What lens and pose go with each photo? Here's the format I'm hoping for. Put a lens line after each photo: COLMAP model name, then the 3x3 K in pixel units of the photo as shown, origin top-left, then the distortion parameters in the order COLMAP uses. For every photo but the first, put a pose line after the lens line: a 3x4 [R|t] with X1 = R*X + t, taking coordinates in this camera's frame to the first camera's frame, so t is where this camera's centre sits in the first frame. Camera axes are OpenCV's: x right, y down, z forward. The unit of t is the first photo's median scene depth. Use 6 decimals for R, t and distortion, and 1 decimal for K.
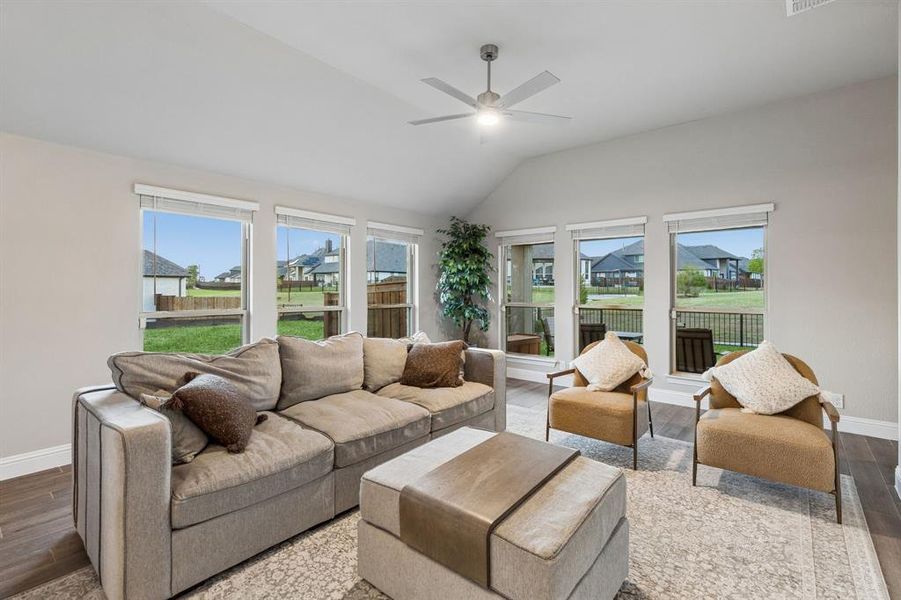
lens RADIAL K [[416.9, 0, 459.0], [0, 416.9, 286.5], [0, 0, 1]] dist [0.002007, 0.000253]
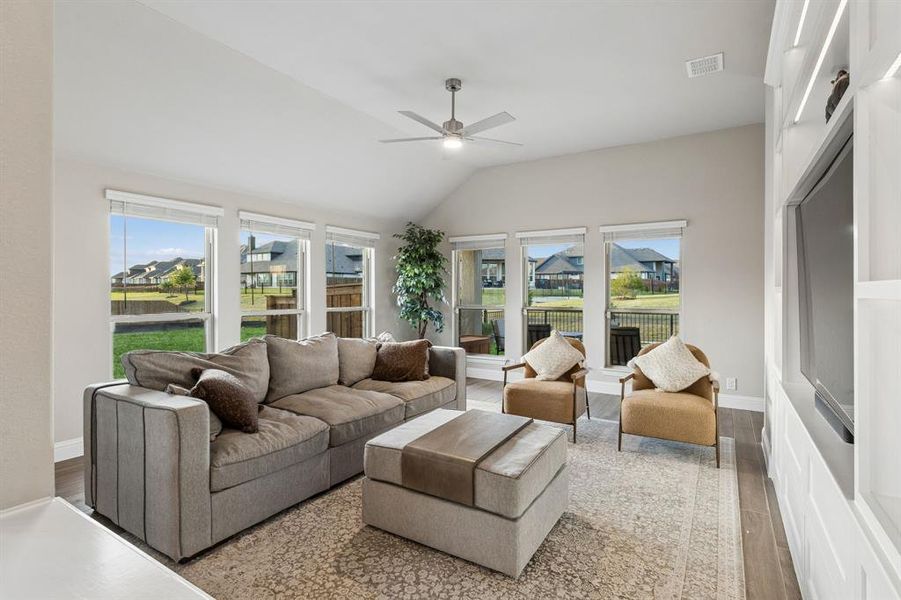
lens RADIAL K [[448.2, 0, 464.4], [0, 448.2, 291.7], [0, 0, 1]] dist [-0.013802, -0.000111]
pose [[0.988632, -0.000213, 0.150352, -0.080878], [-0.000943, 0.999971, 0.007618, -0.006939], [-0.150350, -0.007673, 0.988603, -0.210151]]
